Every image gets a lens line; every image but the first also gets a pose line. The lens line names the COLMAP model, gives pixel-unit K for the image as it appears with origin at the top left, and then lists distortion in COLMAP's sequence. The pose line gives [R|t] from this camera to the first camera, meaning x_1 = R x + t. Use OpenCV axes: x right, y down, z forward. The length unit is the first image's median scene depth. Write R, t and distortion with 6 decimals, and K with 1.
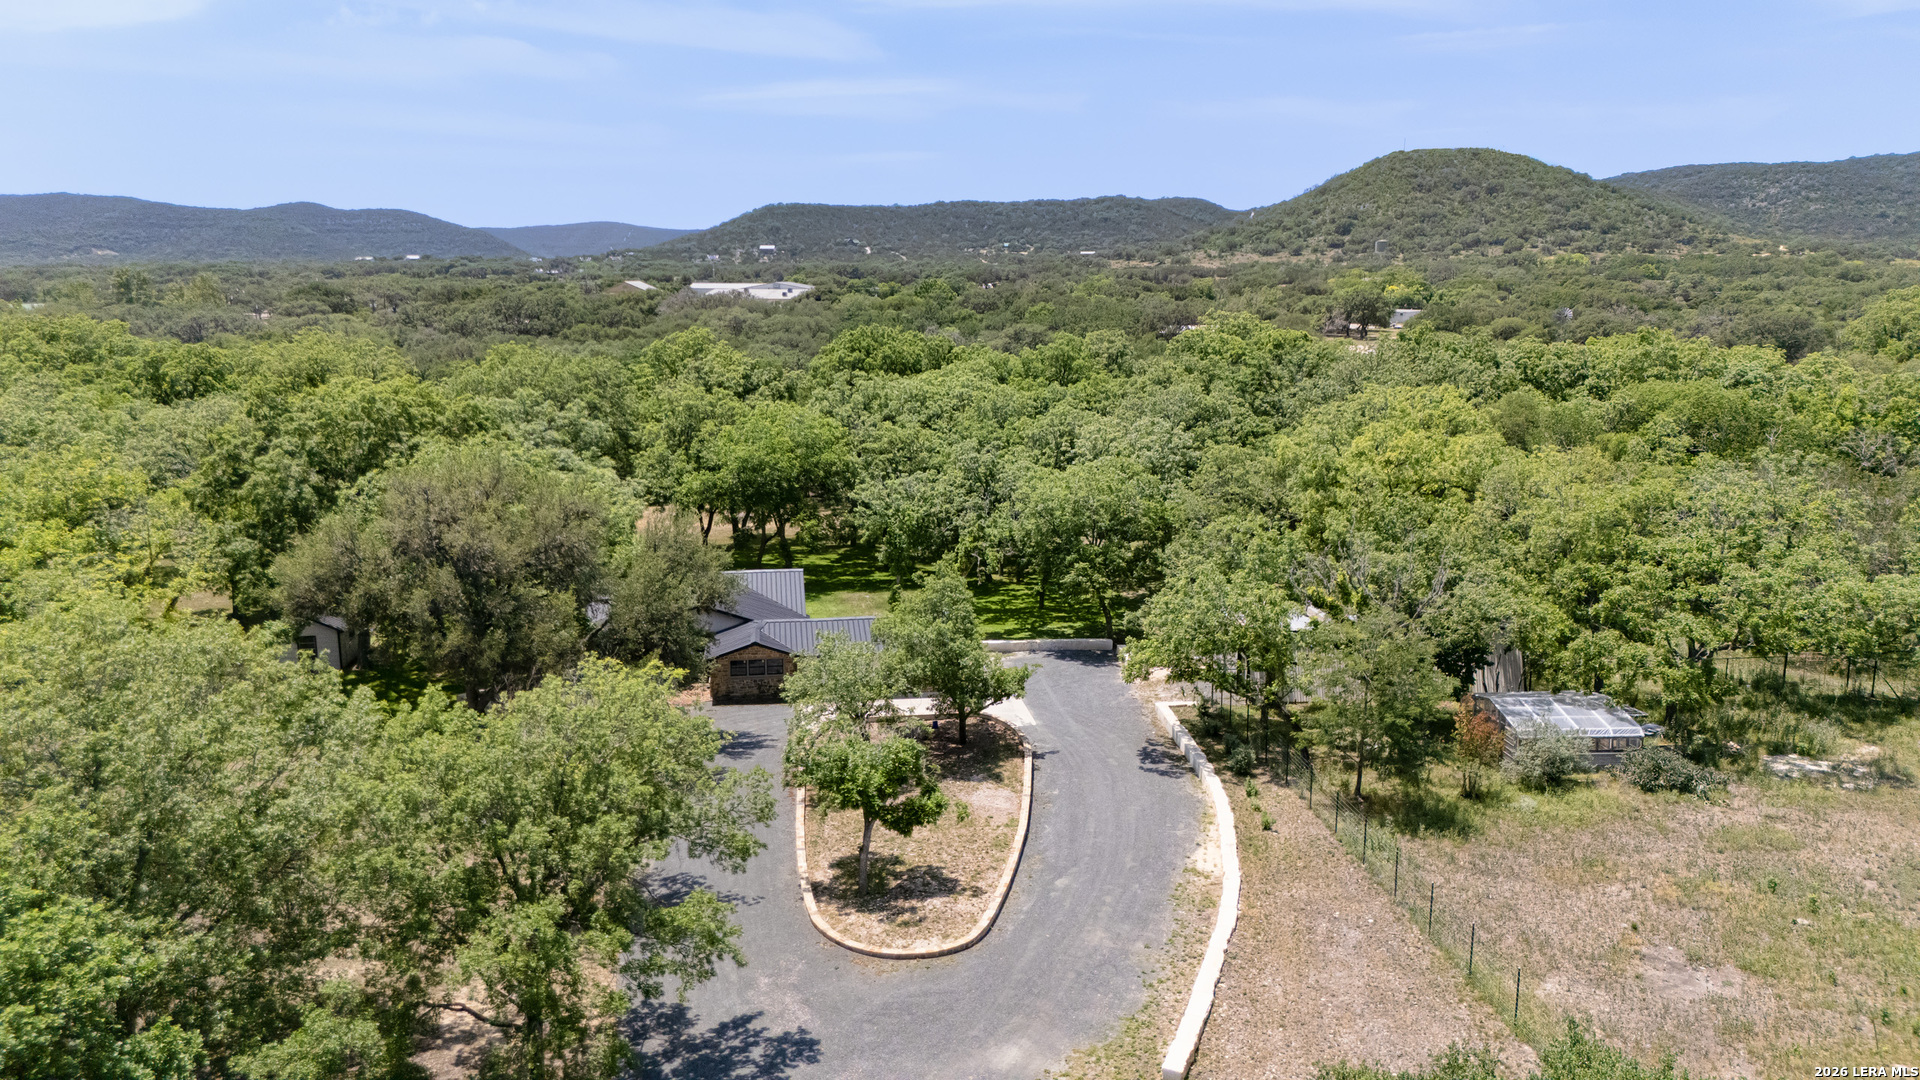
lens RADIAL K [[1412.6, 0, 950.9], [0, 1412.6, 525.1], [0, 0, 1]] dist [0.082641, -0.080936]
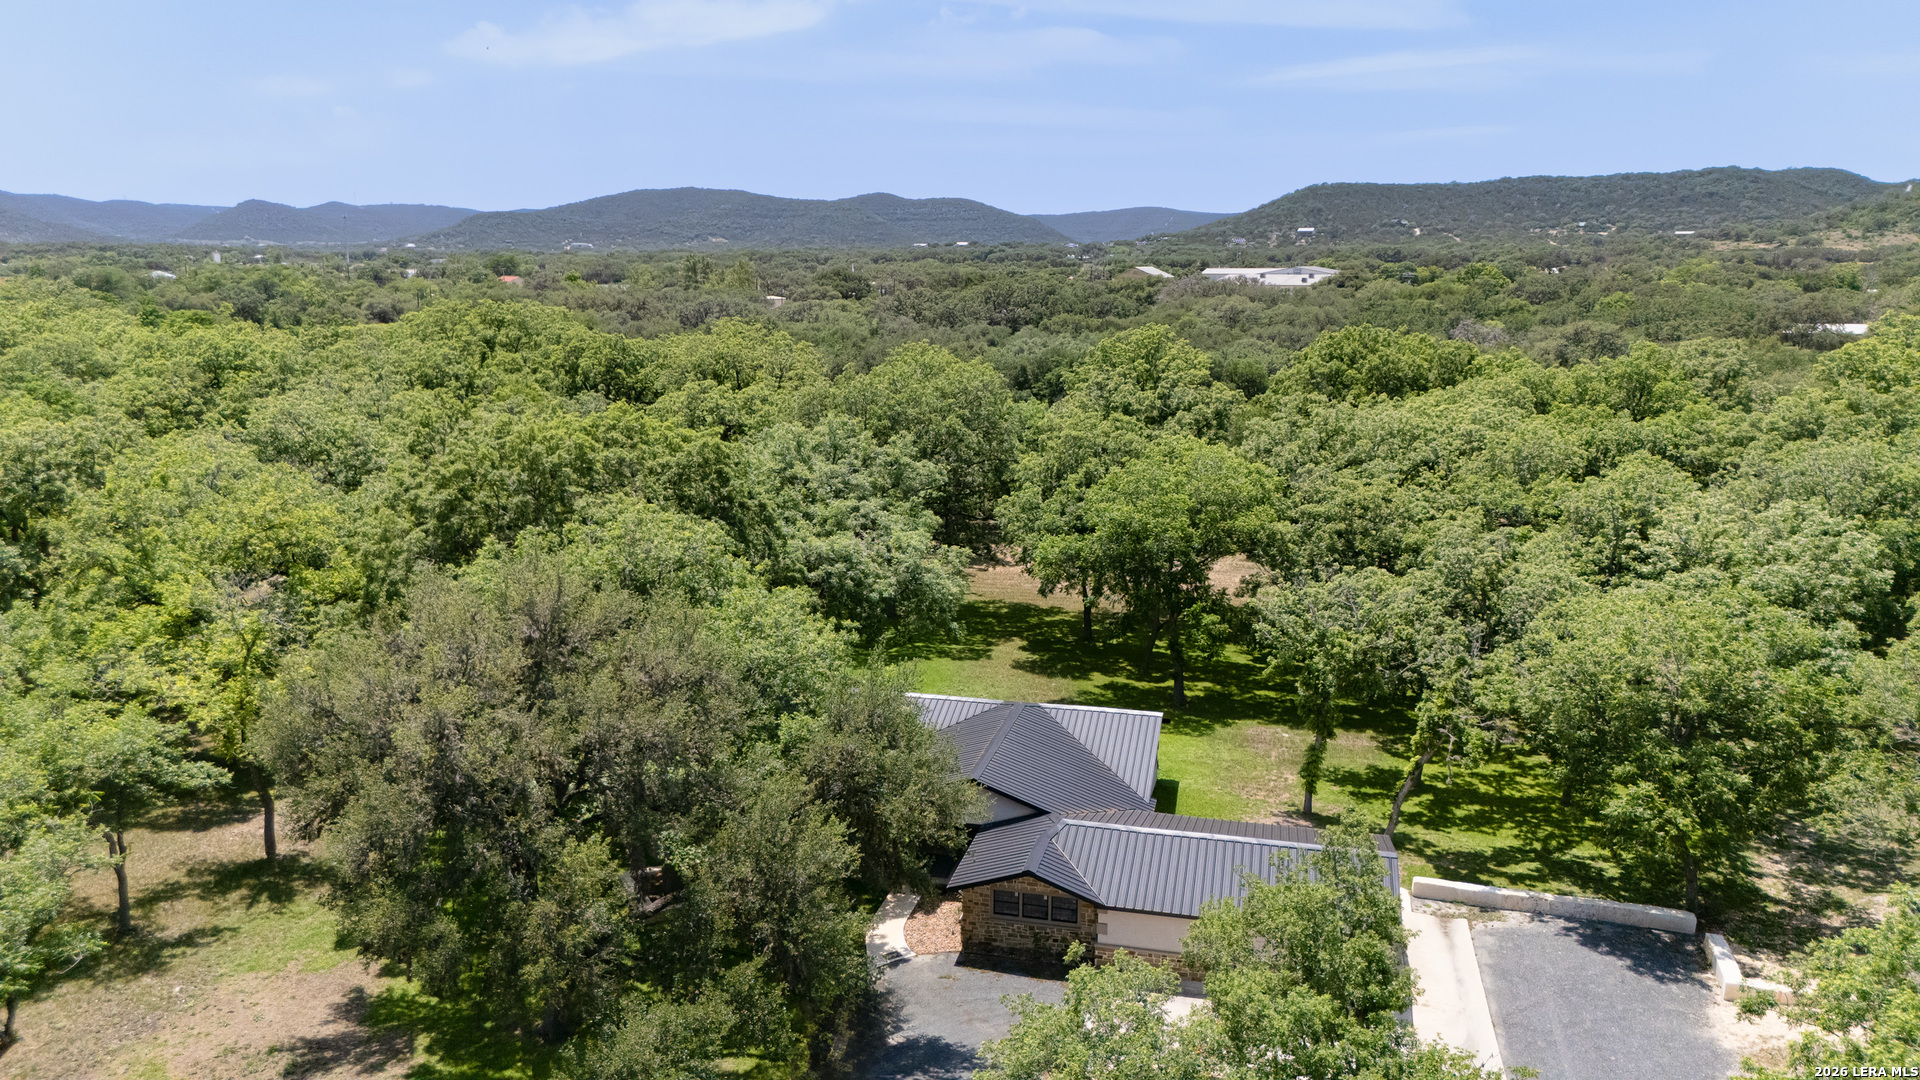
lens RADIAL K [[1412.6, 0, 955.2], [0, 1412.6, 545.5], [0, 0, 1]] dist [0.082641, -0.080936]
pose [[0.933946, 0.076276, -0.349179, 0.008682], [-0.067722, 0.997031, 0.036659, -0.020029], [0.350938, -0.010590, 0.936339, 0.111395]]
